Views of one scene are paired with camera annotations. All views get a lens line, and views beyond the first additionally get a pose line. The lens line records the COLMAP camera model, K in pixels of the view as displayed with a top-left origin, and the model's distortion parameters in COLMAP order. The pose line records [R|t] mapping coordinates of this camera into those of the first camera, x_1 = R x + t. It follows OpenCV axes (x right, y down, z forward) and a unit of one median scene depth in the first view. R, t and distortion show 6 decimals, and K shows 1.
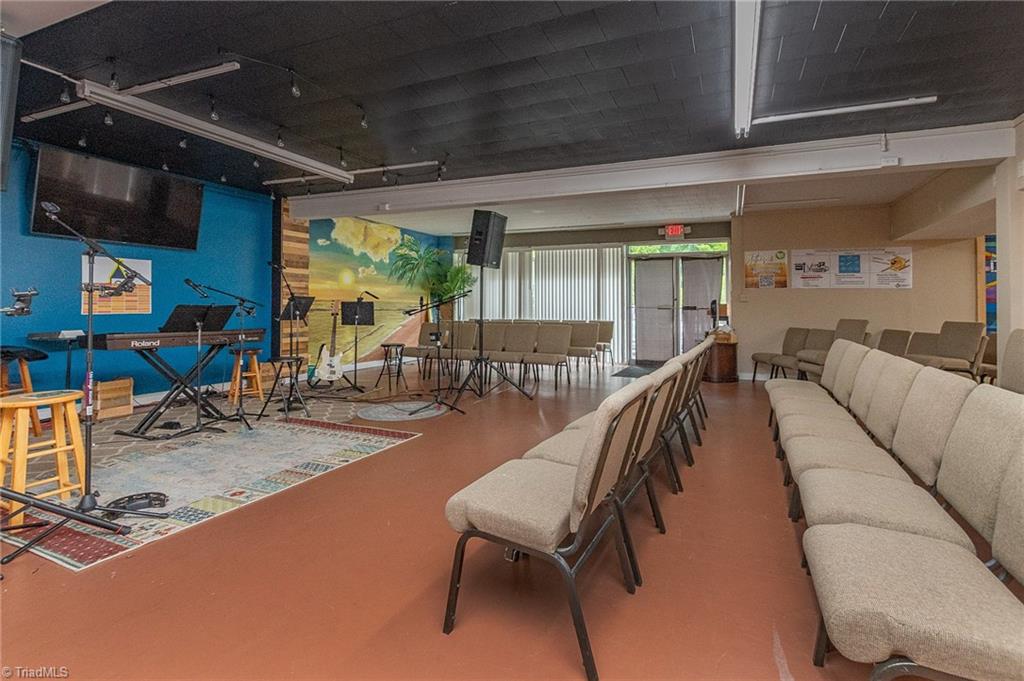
lens RADIAL K [[466.8, 0, 545.4], [0, 466.8, 292.8], [0, 0, 1]] dist [0.003234, -0.002397]
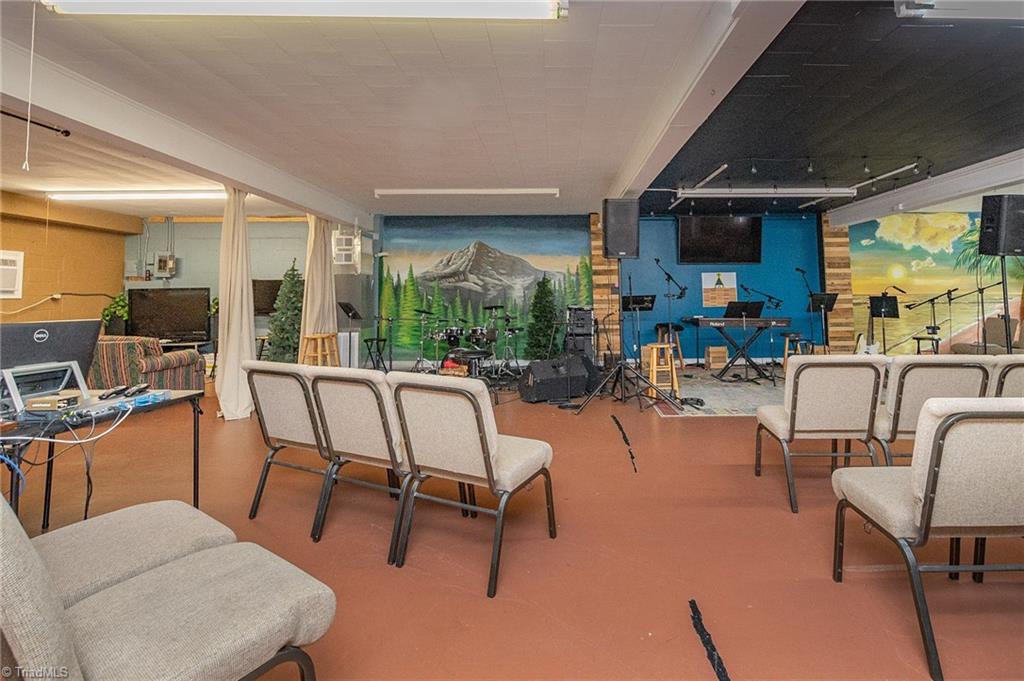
lens RADIAL K [[466.8, 0, 565.8], [0, 466.8, 269.5], [0, 0, 1]] dist [0.003234, -0.002397]
pose [[0.384636, -0.067237, -0.920616, 0.292371], [0.038553, 0.997643, -0.056755, -0.008851], [0.922263, -0.013663, 0.386322, -0.099451]]
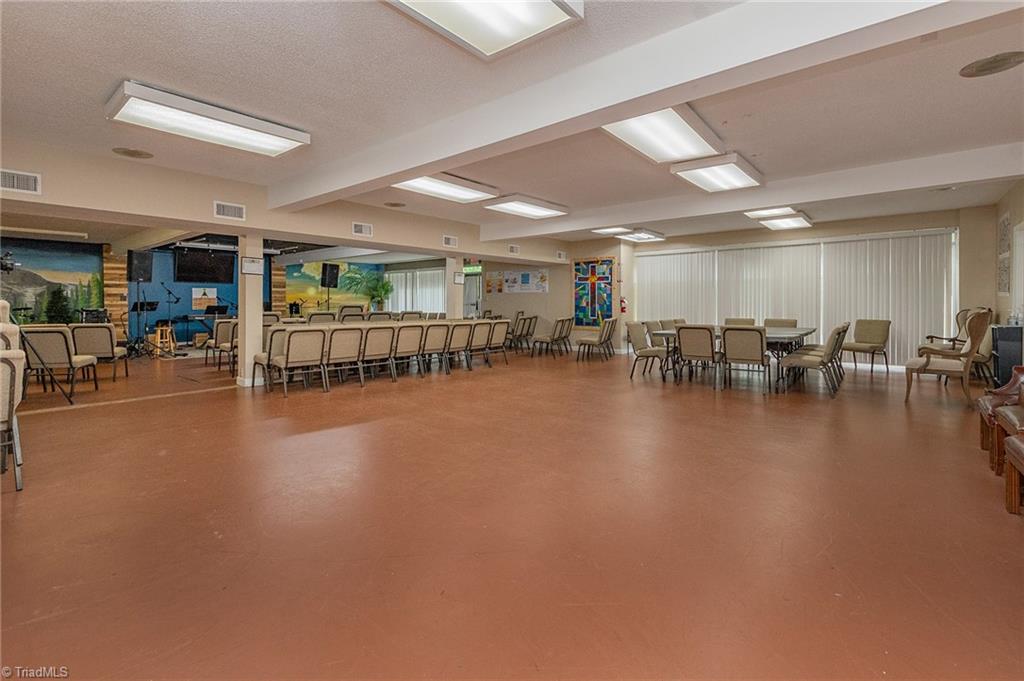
lens RADIAL K [[466.8, 0, 501.4], [0, 466.8, 302.0], [0, 0, 1]] dist [0.003234, -0.002397]
pose [[0.948699, -0.013112, -0.315910, 1.114273], [0.020189, 0.999613, 0.019139, -0.009247], [0.315537, -0.024535, 0.948596, -0.720762]]
